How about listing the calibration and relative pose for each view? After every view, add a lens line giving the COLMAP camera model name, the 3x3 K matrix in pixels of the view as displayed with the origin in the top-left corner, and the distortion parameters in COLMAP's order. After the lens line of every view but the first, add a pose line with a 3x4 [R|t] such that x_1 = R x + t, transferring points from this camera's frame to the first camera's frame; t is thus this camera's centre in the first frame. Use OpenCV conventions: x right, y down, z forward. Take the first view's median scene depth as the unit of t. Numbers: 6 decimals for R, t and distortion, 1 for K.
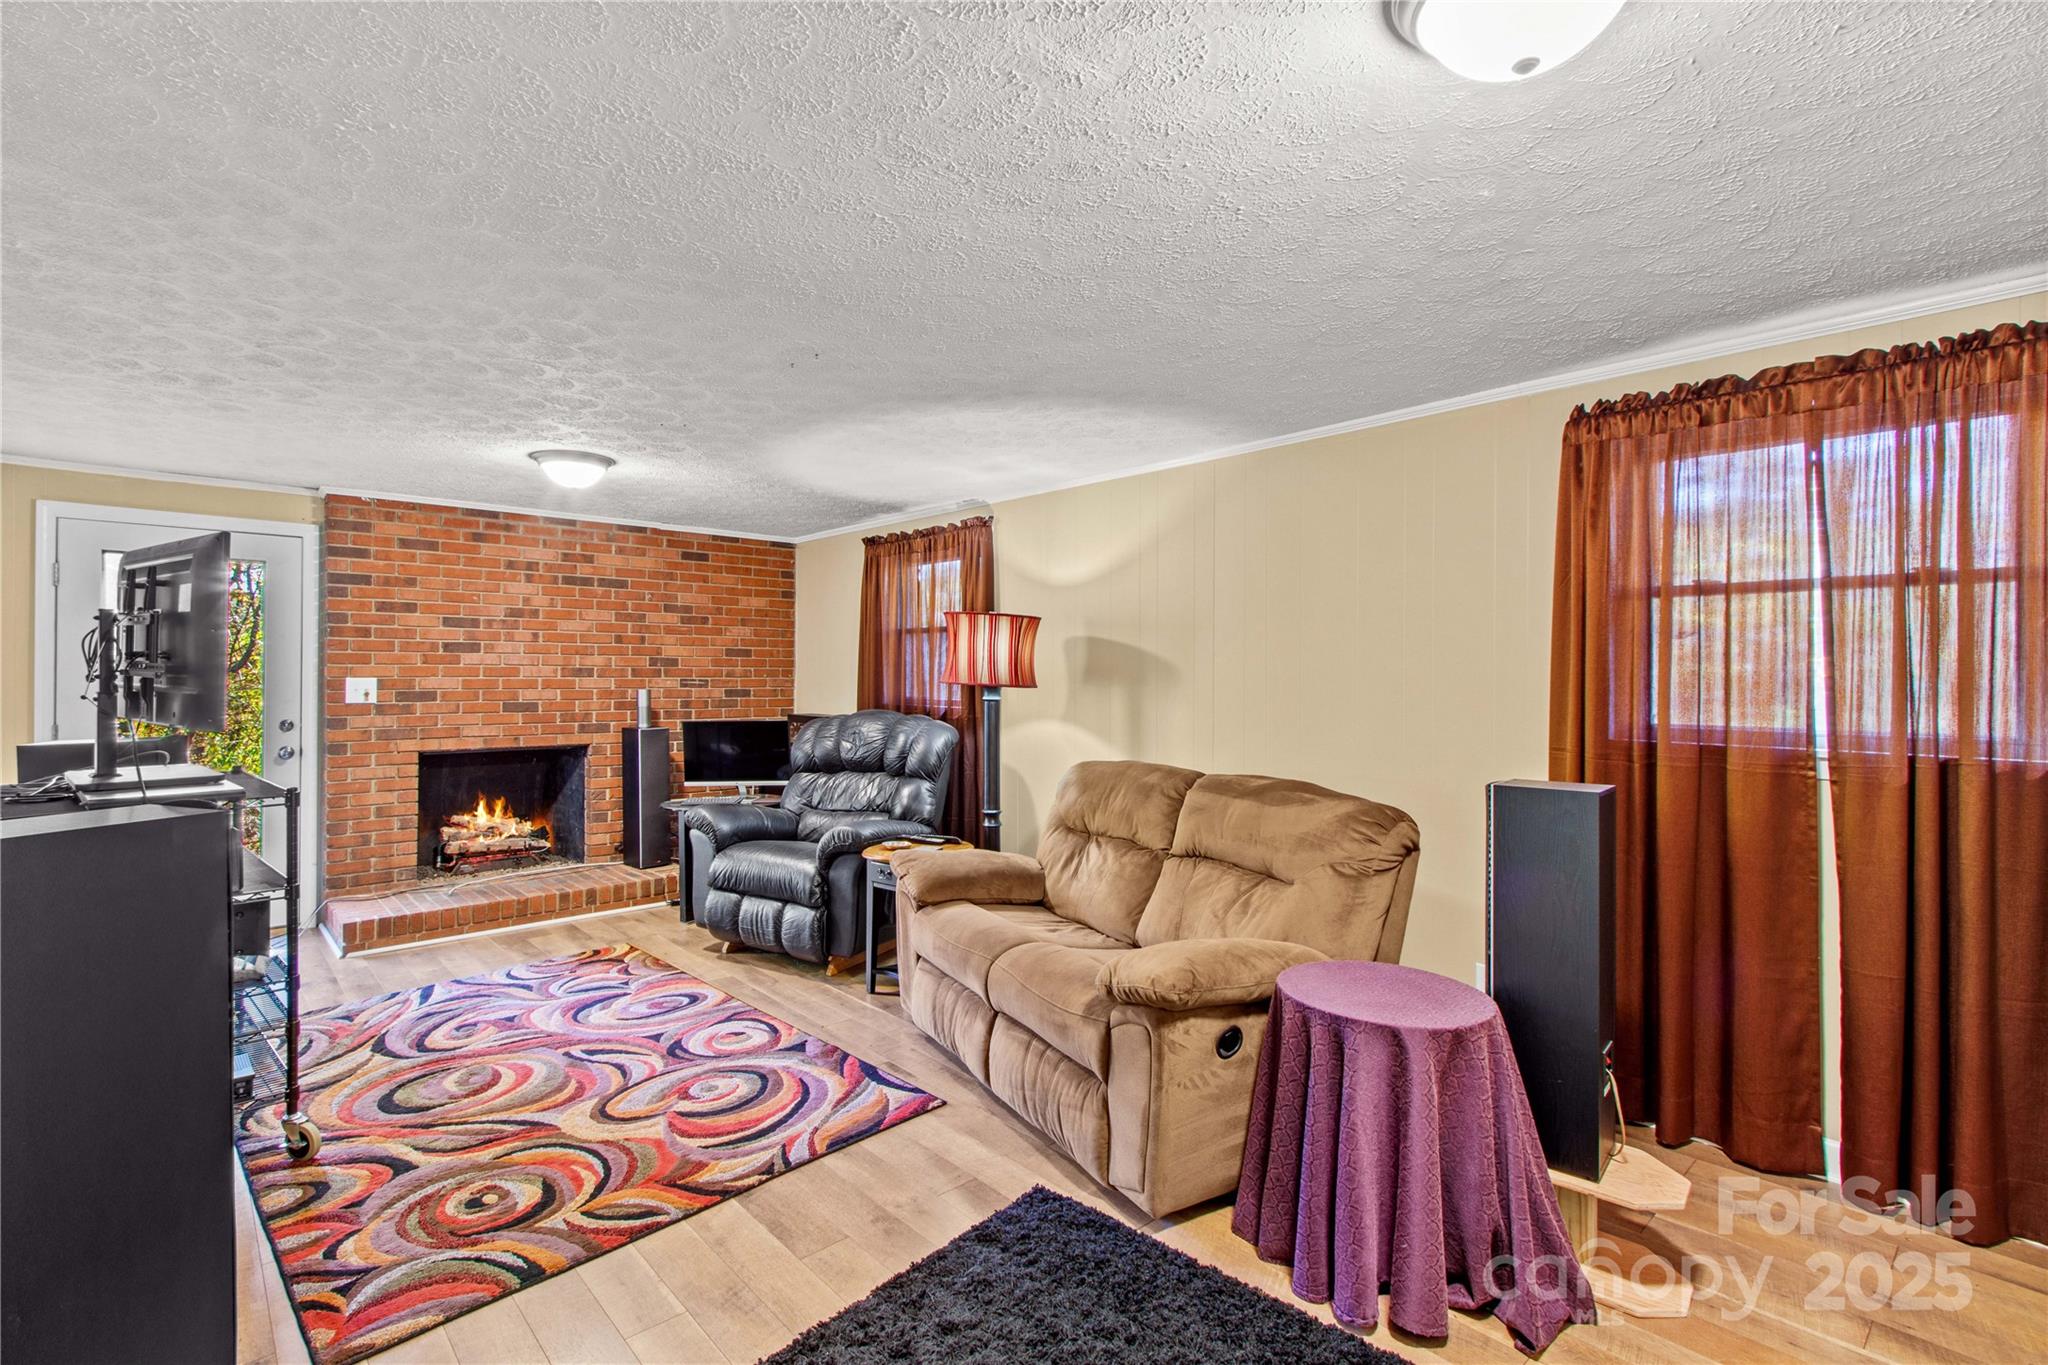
lens RADIAL K [[933.0, 0, 973.5], [0, 933.0, 667.6], [0, 0, 1]] dist [0.003625, -0.000055]
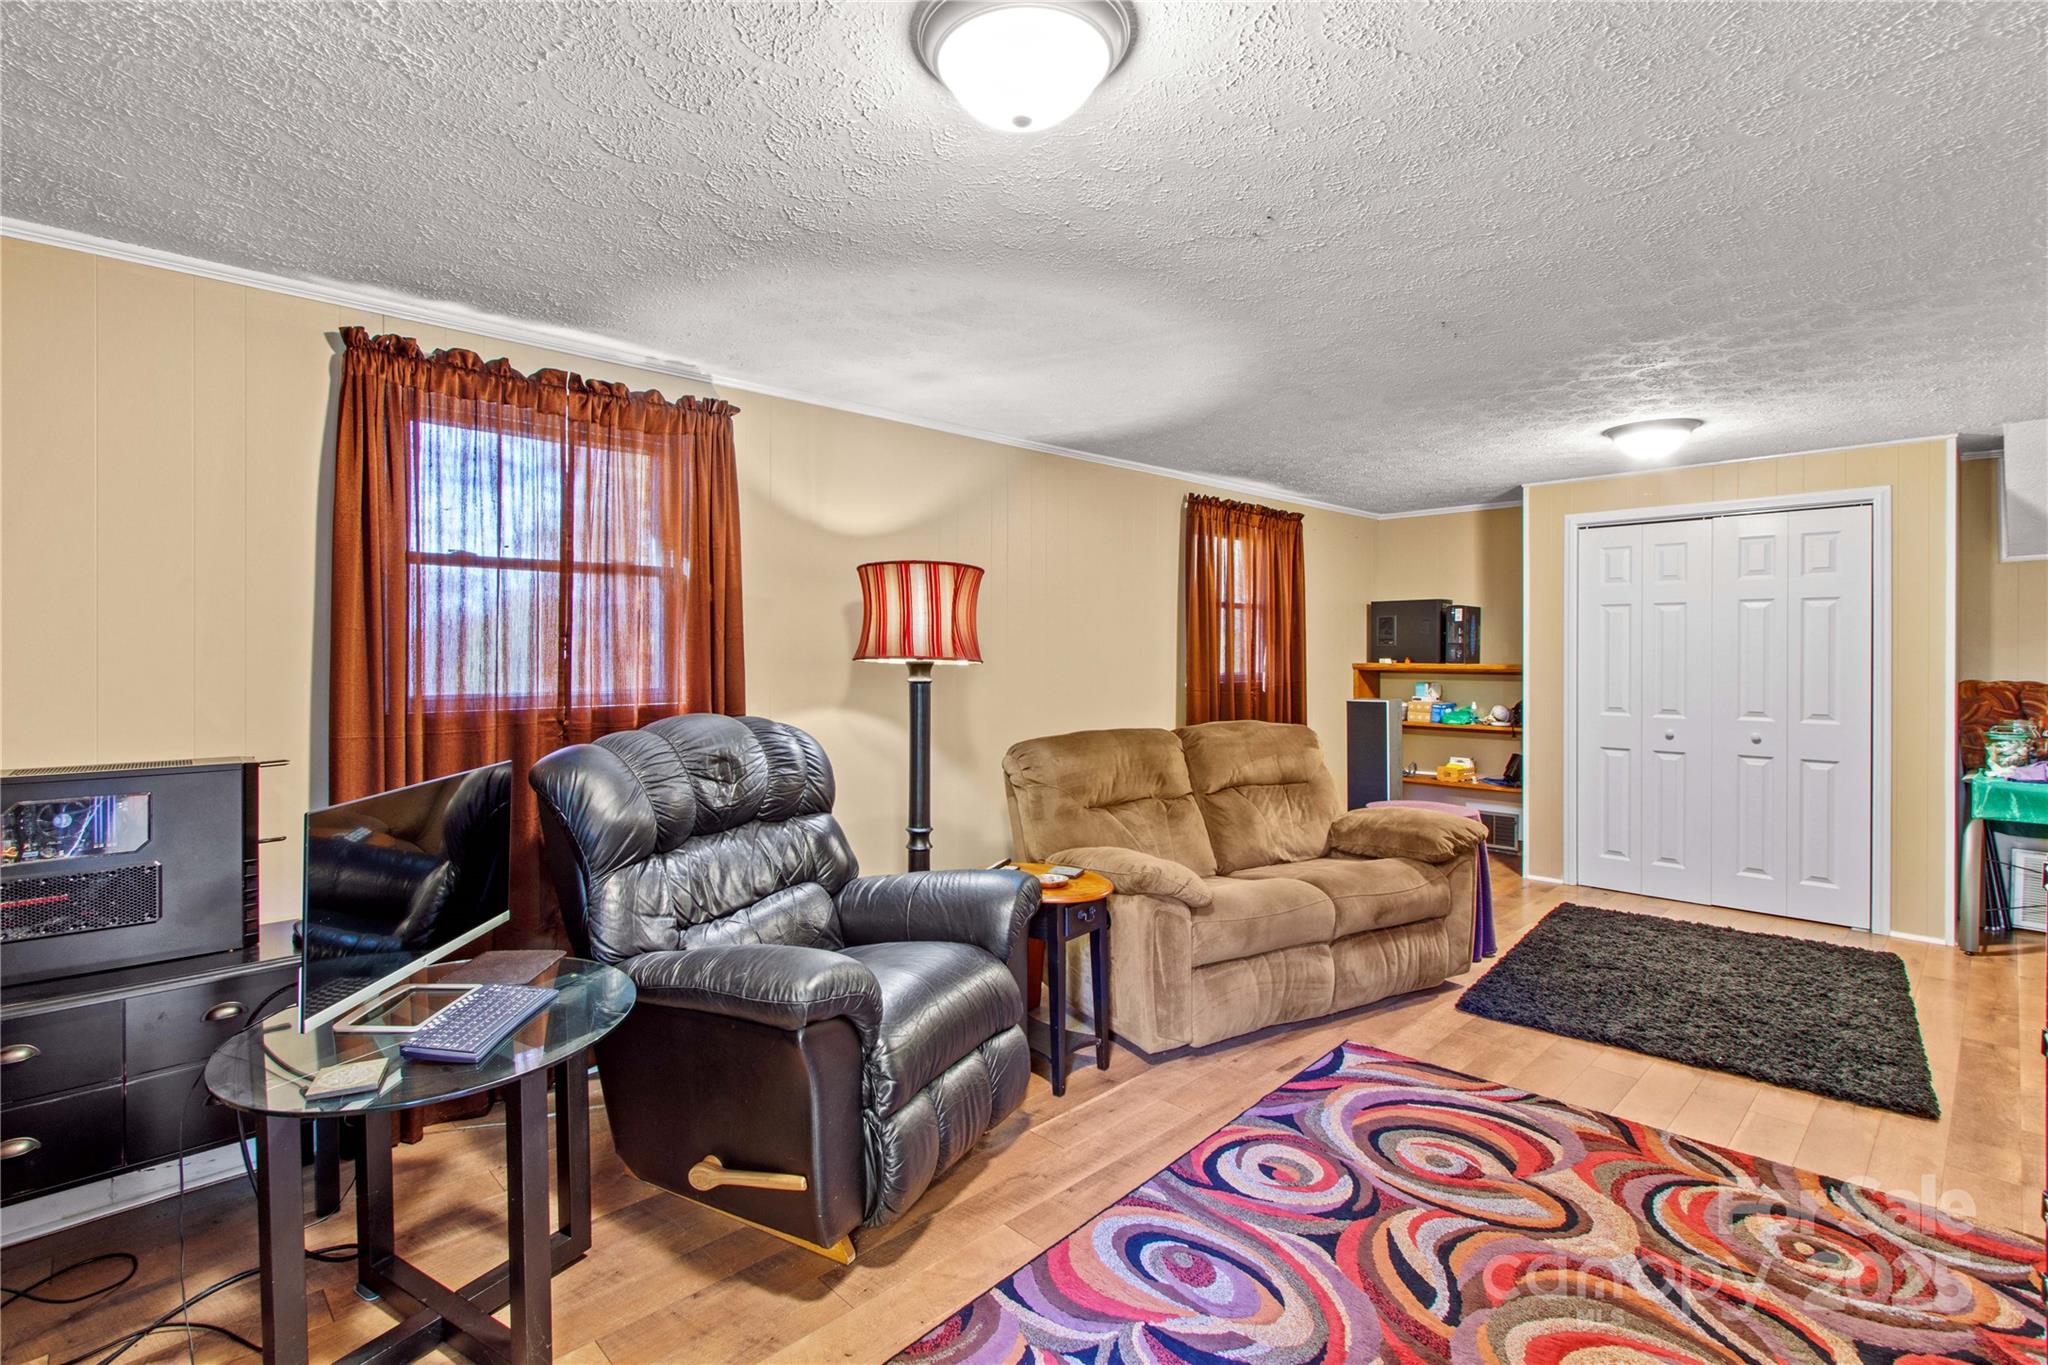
lens RADIAL K [[956.4, 0, 984.0], [0, 956.4, 654.4], [0, 0, 1]] dist [0.008717, 0.000015]
pose [[-0.035363, -0.008881, 0.999335, -0.806523], [-0.006499, 0.999941, 0.008657, 0.005272], [-0.999353, -0.006188, -0.035418, 1.048139]]
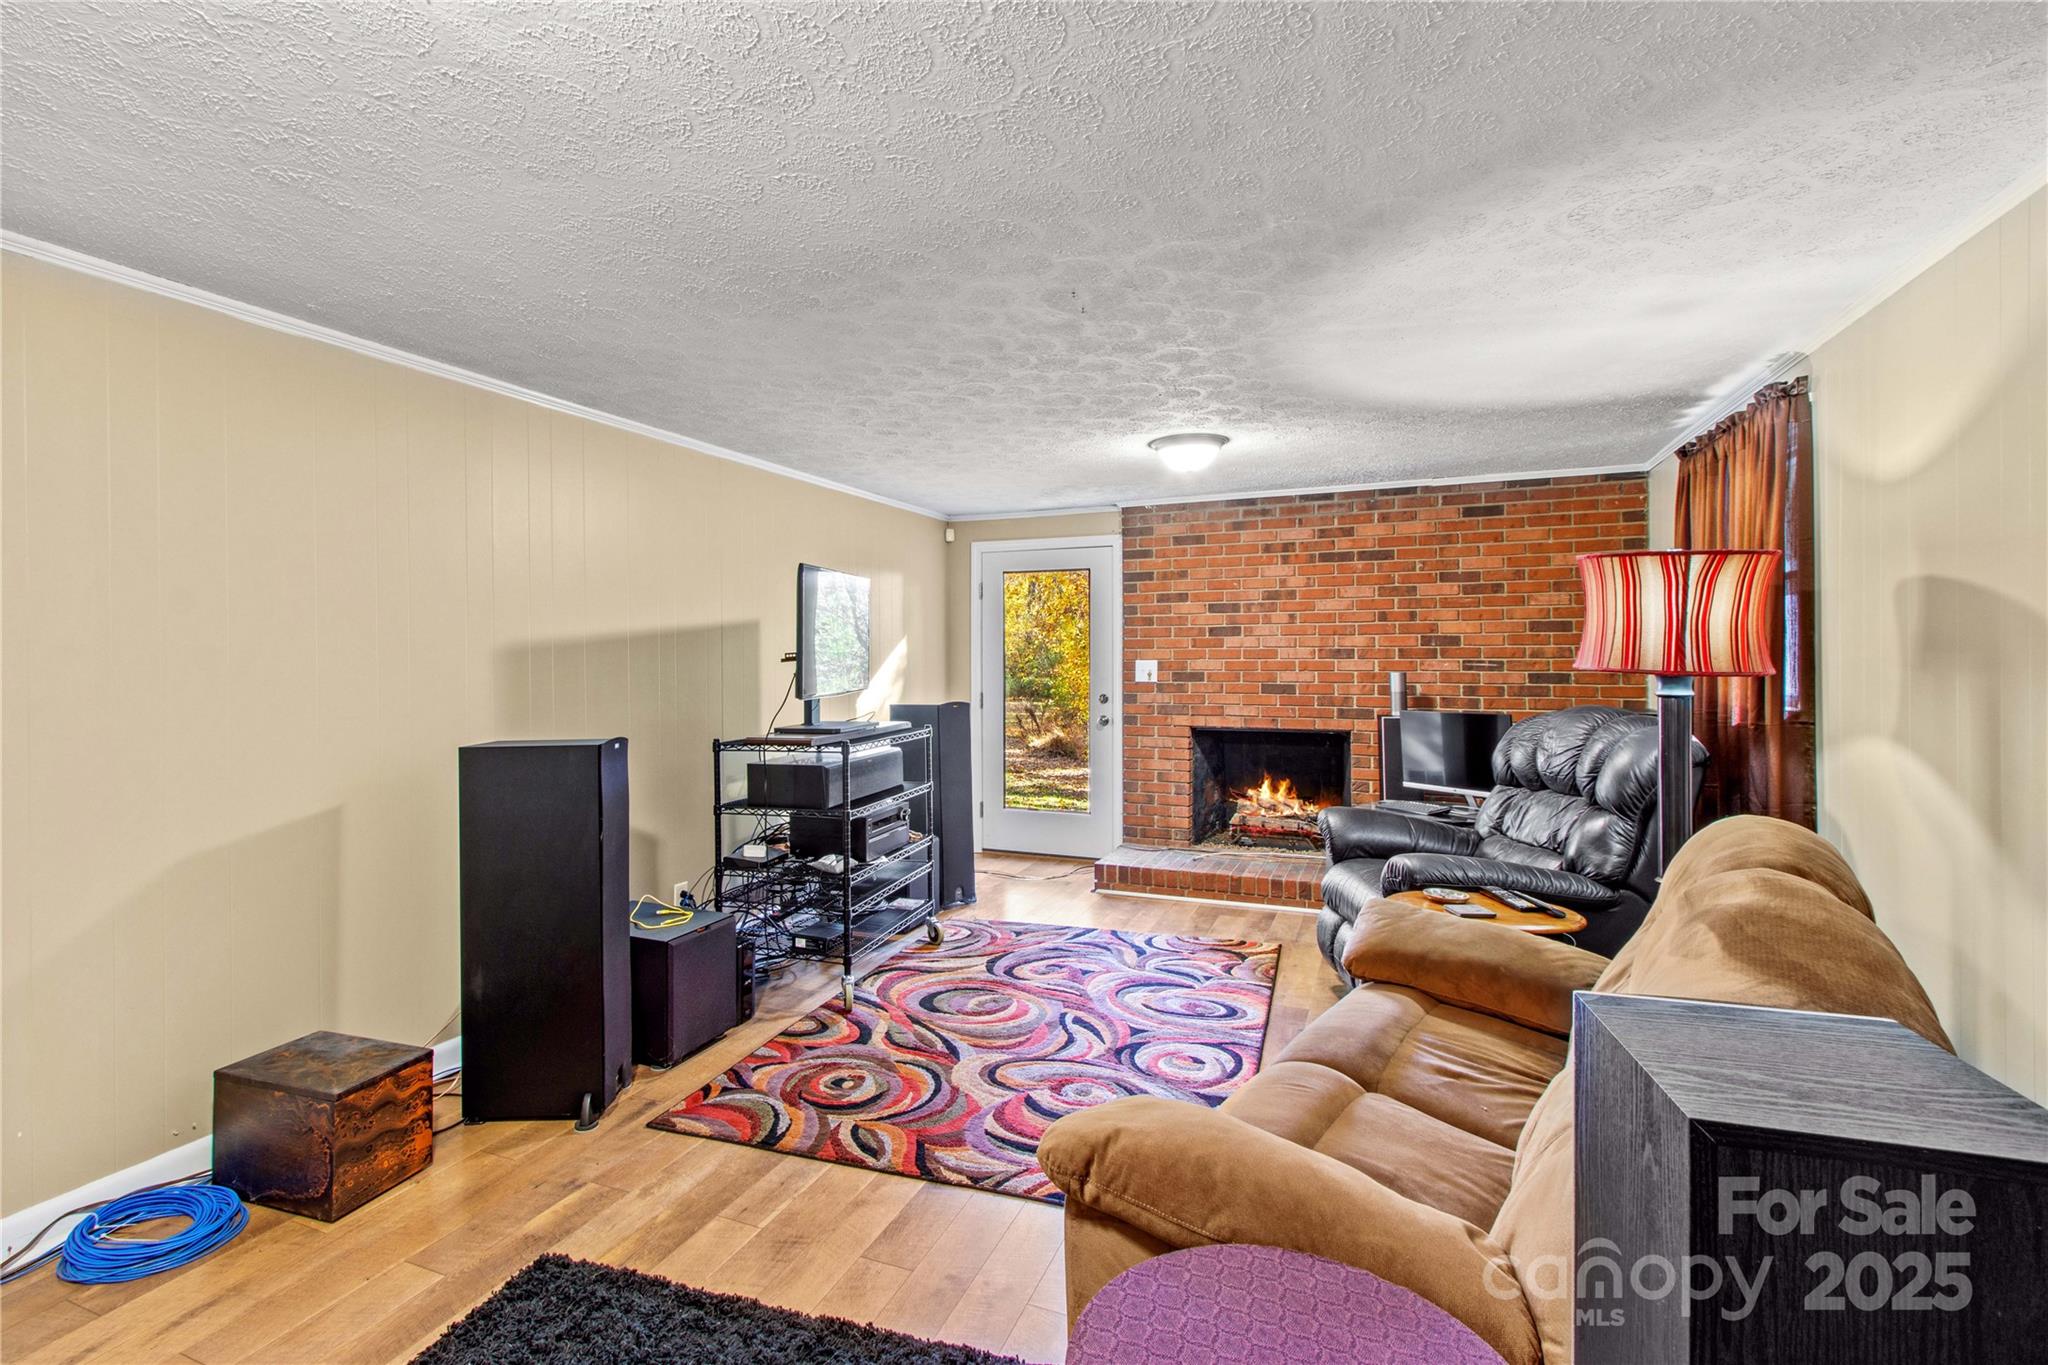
lens RADIAL K [[956.4, 0, 984.0], [0, 956.4, 654.4], [0, 0, 1]] dist [0.008717, 0.000015]
pose [[0.436558, -0.007398, -0.899646, 0.409025], [0.014255, 0.999898, -0.001305, 0.002730], [0.899563, -0.012254, 0.436619, 0.358421]]
